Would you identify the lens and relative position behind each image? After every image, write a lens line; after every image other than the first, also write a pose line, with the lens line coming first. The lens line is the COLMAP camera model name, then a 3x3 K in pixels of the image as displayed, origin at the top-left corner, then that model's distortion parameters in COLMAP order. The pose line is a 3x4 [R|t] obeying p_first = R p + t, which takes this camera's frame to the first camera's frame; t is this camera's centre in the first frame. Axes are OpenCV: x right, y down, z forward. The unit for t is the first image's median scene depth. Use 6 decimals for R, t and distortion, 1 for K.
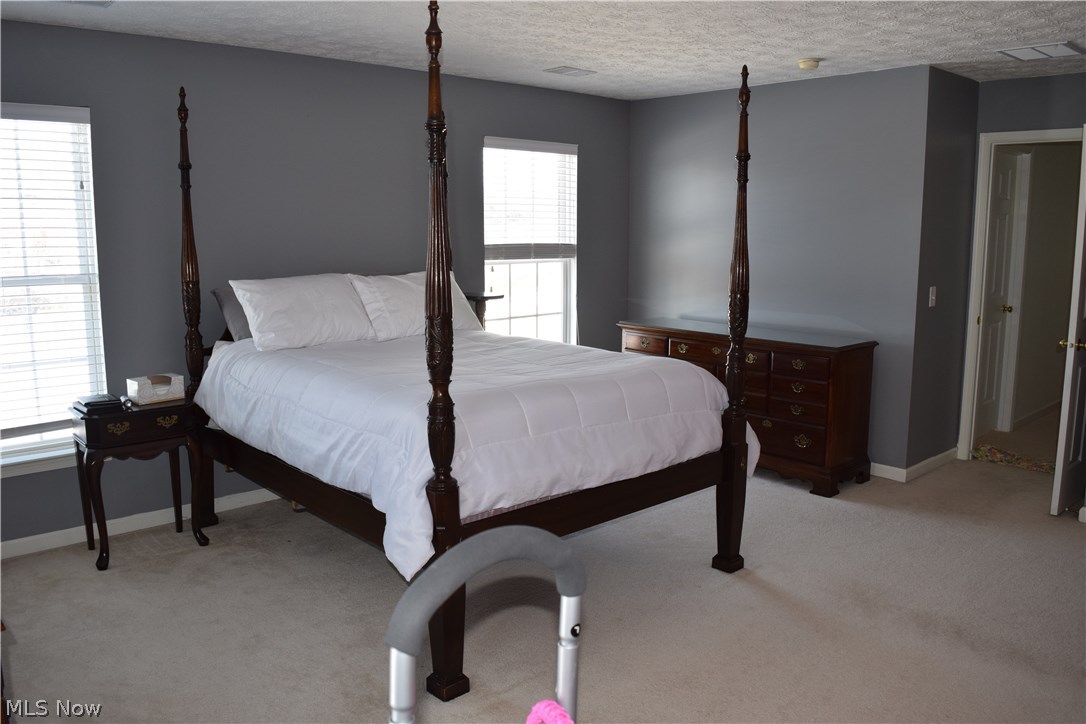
lens RADIAL K [[864.0, 0, 542.0], [0, 864.0, 353.0], [0, 0, 1]] dist [-0.081878, 0.009952]
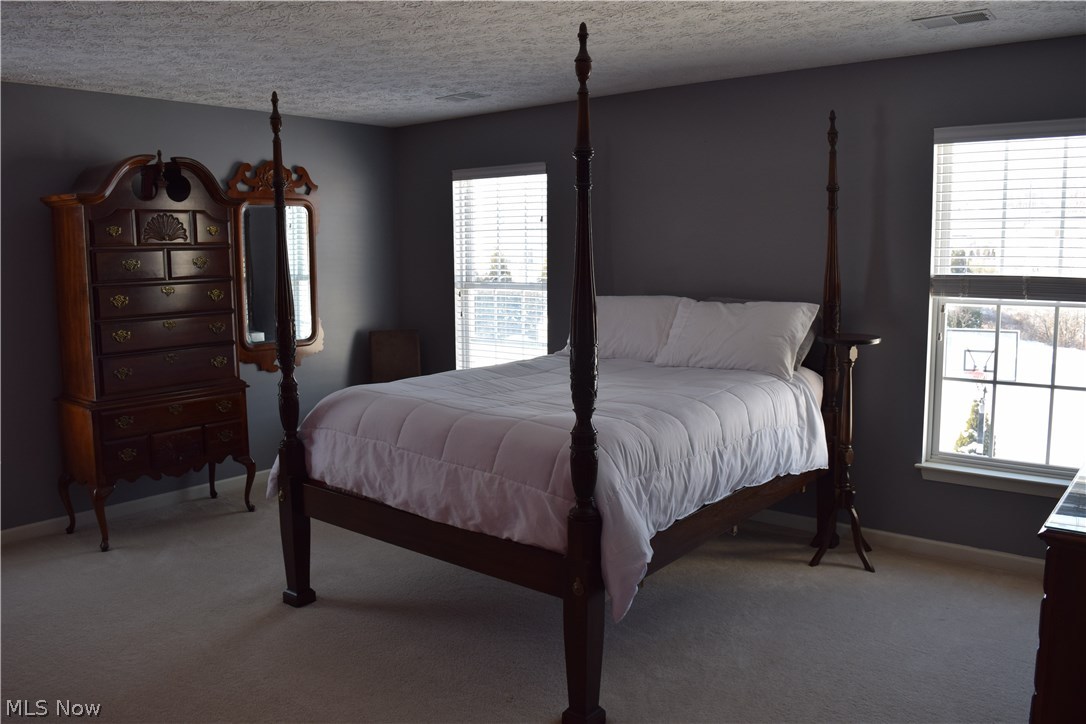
lens RADIAL K [[864.0, 0, 542.0], [0, 864.0, 366.6], [0, 0, 1]] dist [-0.081878, 0.009952]
pose [[0.140102, 0.133463, -0.981101, 0.863459], [-0.135166, 0.984176, 0.114579, -0.121874], [0.980868, 0.116558, 0.155925, 0.801278]]
